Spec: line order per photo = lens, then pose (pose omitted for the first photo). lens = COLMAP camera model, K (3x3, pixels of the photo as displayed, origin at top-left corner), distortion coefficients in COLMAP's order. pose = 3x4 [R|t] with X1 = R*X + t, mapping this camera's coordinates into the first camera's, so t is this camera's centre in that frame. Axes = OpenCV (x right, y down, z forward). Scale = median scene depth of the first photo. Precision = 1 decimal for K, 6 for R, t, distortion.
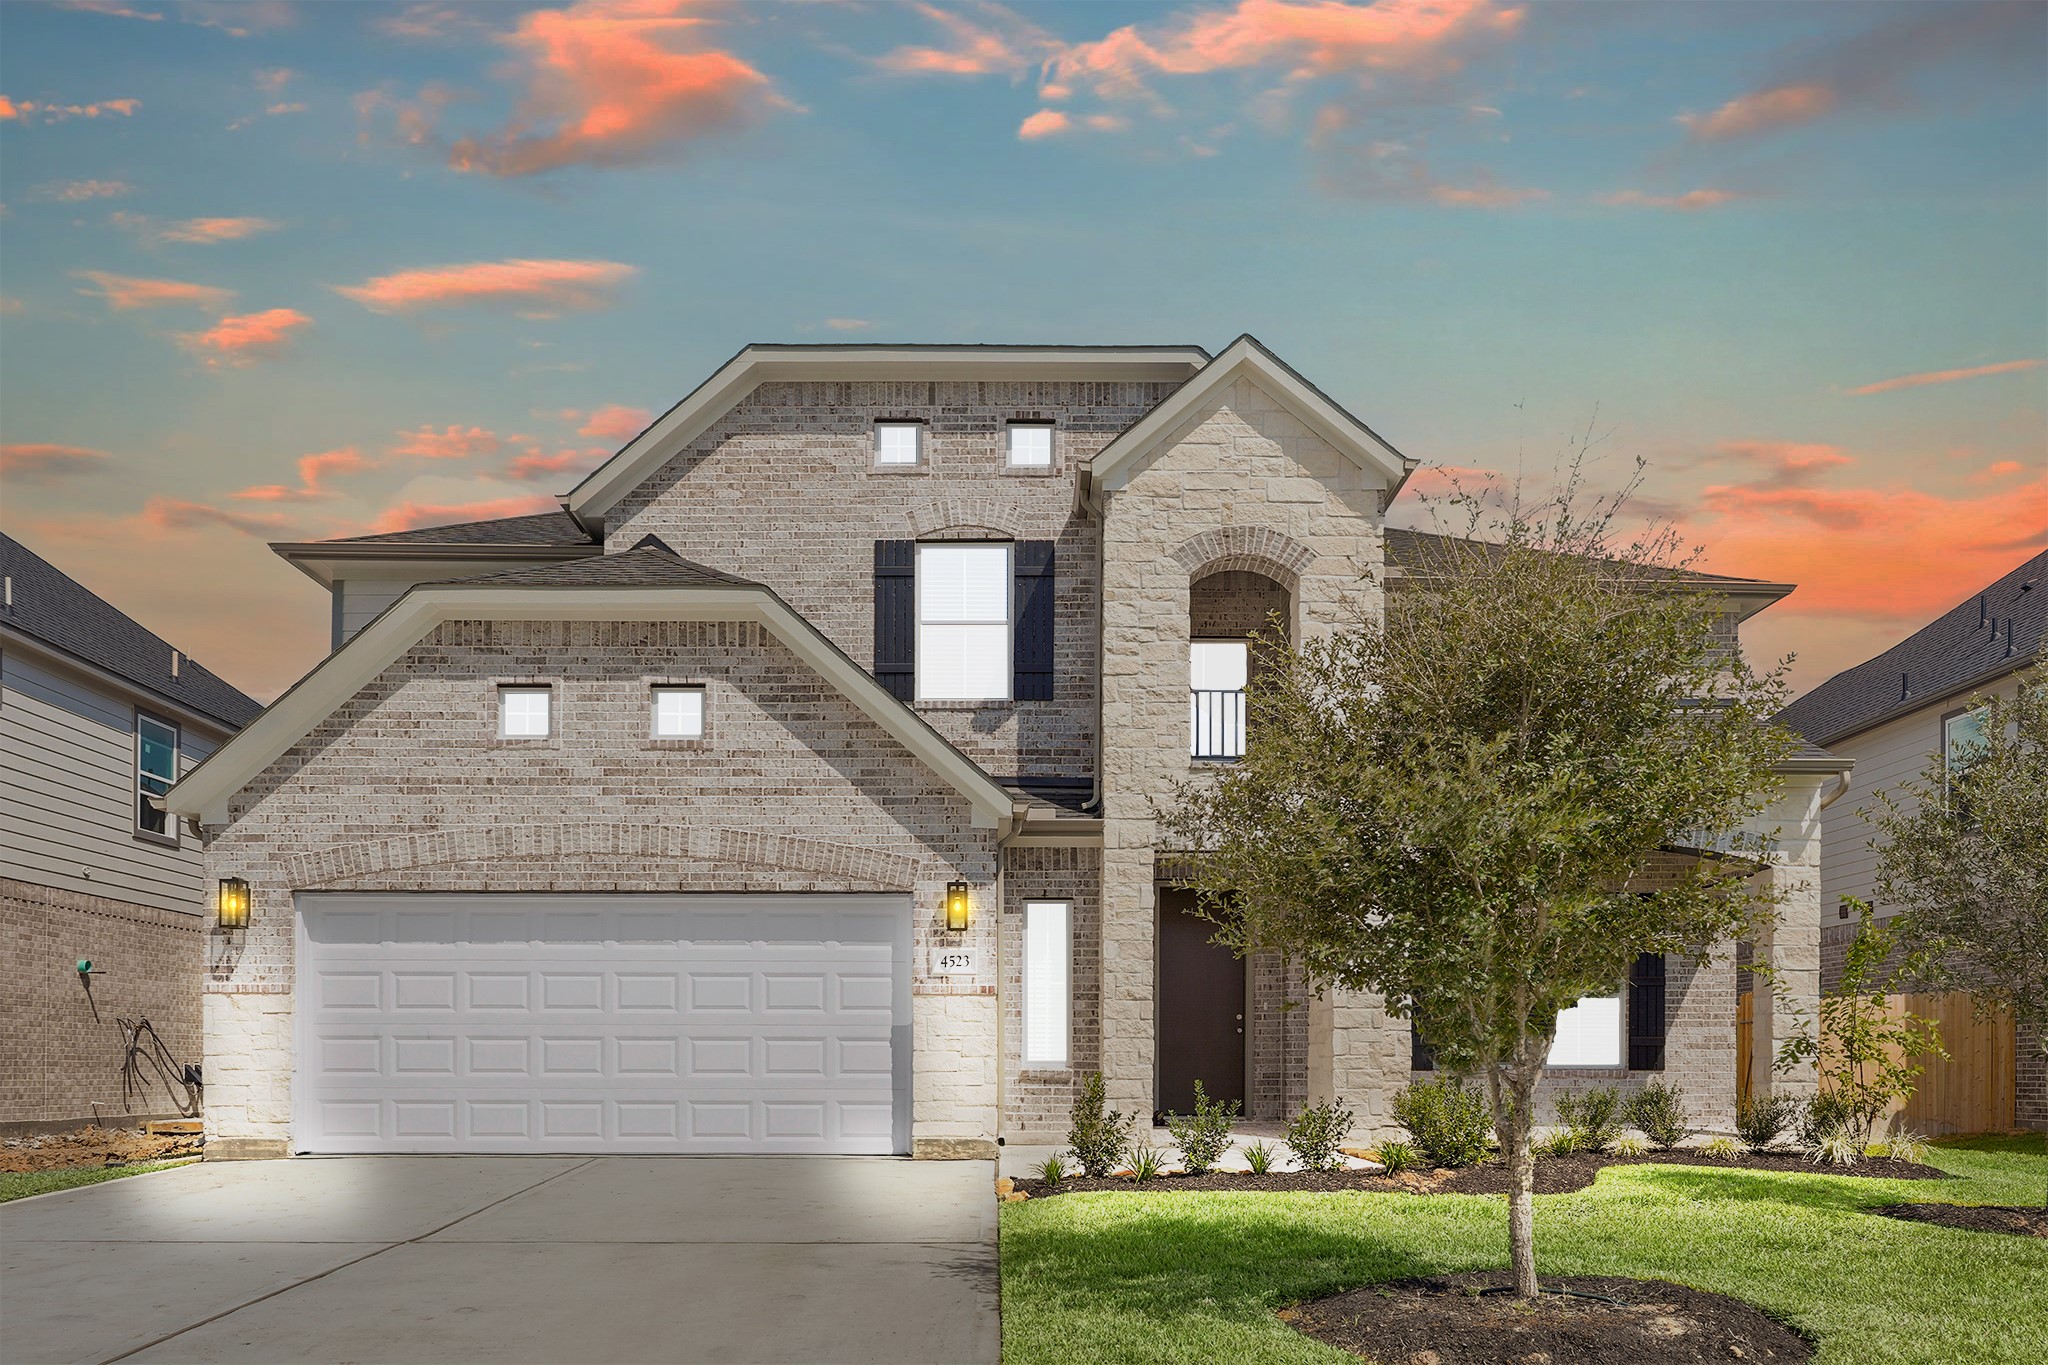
lens RADIAL K [[1473.6, 0, 1022.6], [0, 1473.6, 846.6], [0, 0, 1]] dist [-0.001512, 0.001471]
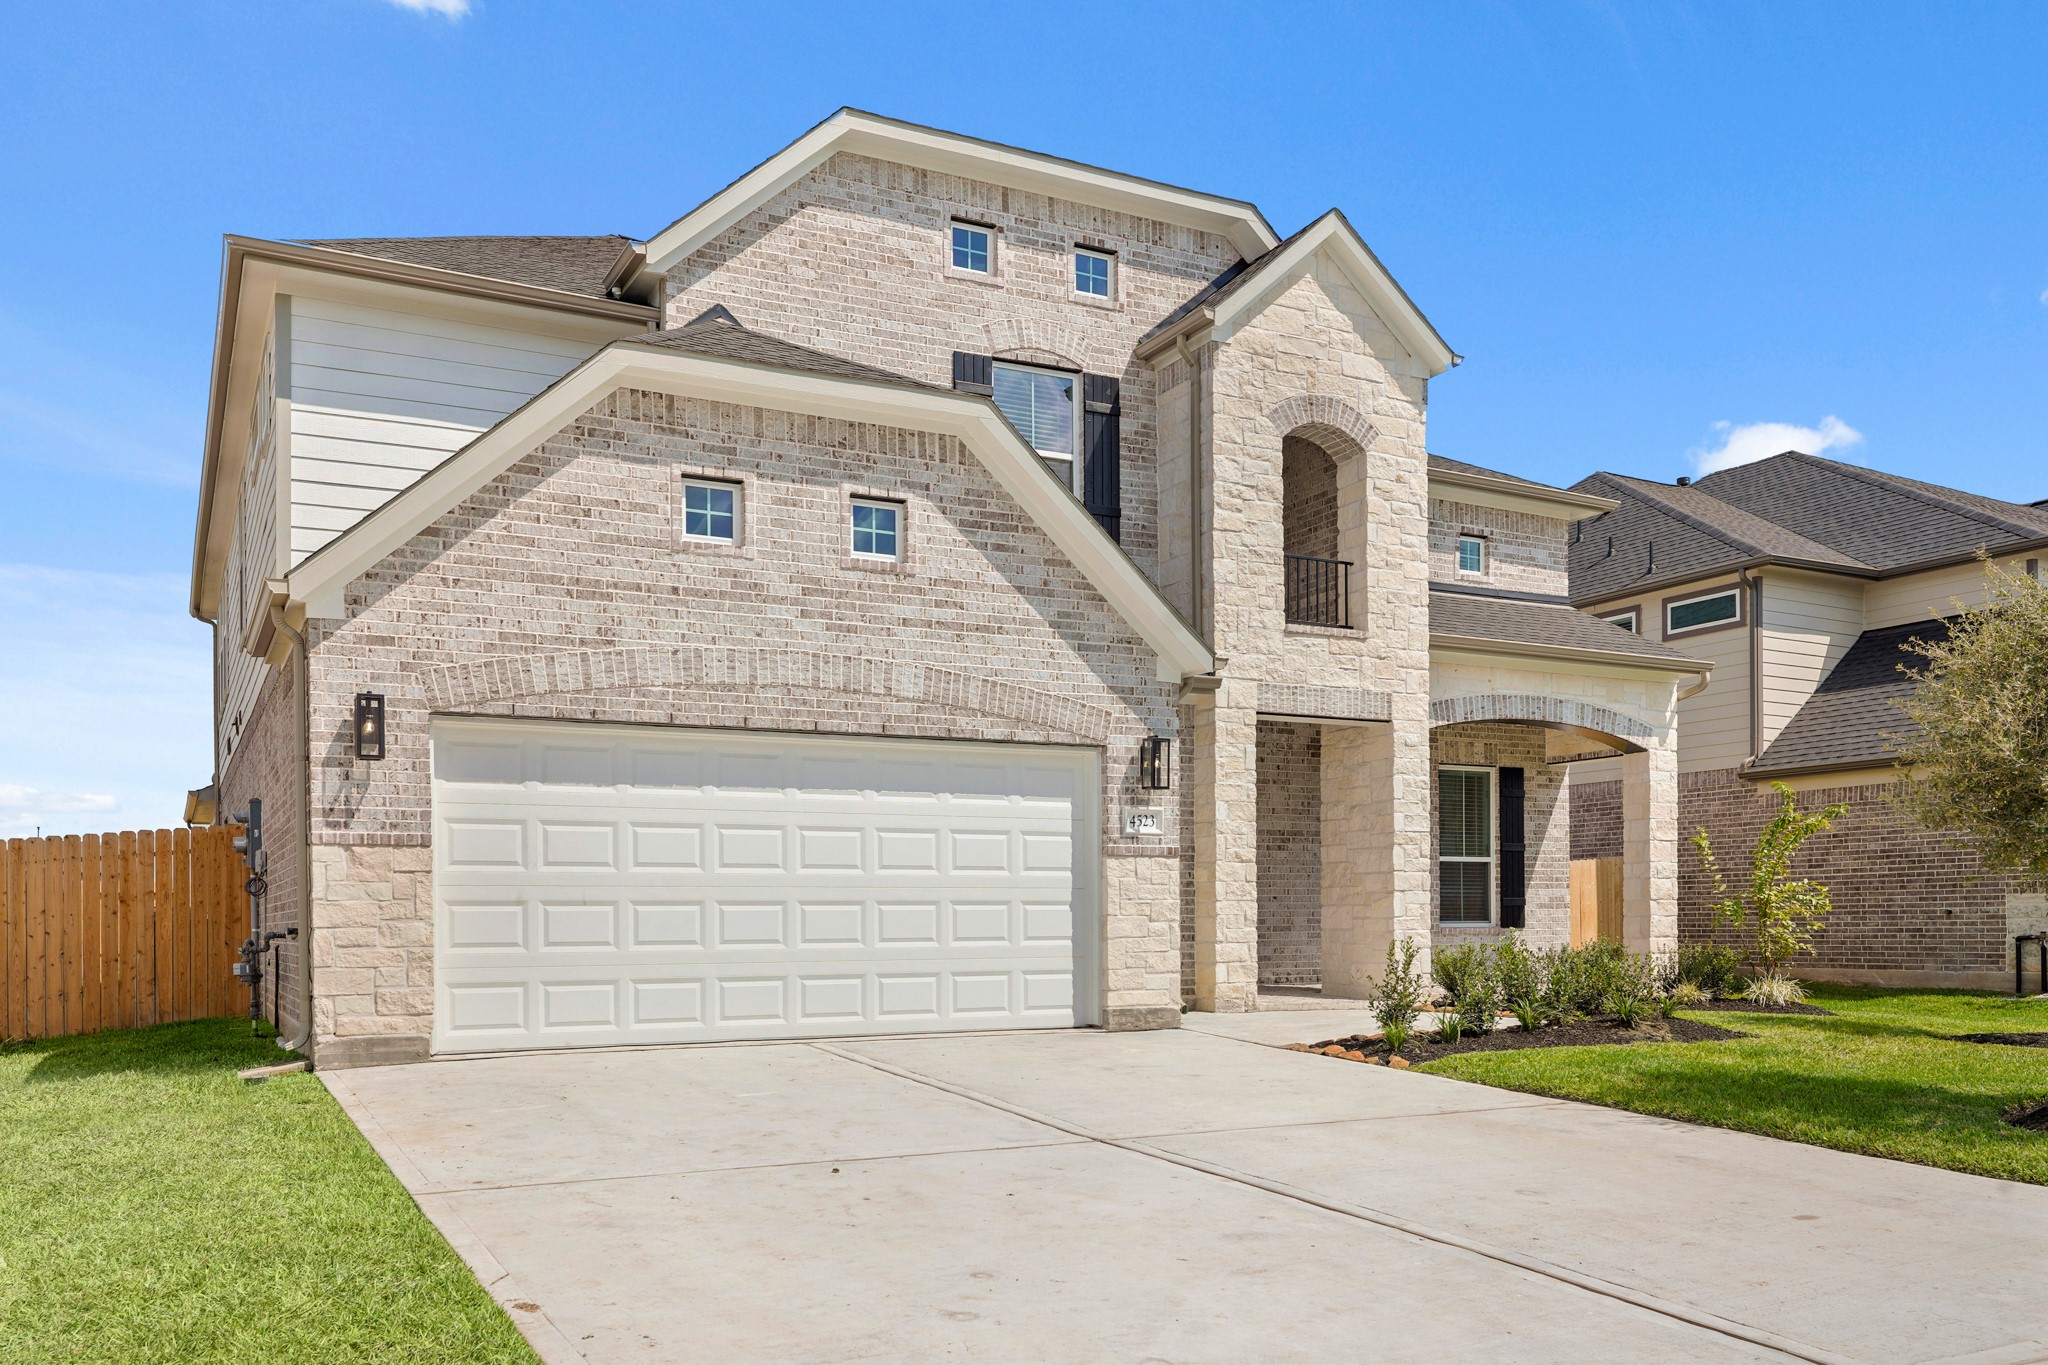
lens RADIAL K [[1622.0, 0, 1024.0], [0, 1622.0, 682.5], [0, 0, 1]] dist [0.003256, 0.000479]
pose [[0.891535, 0.058348, 0.449177, -0.582976], [-0.059184, 0.998173, -0.012193, 0.006090], [-0.449068, -0.015714, 0.893359, 0.101354]]
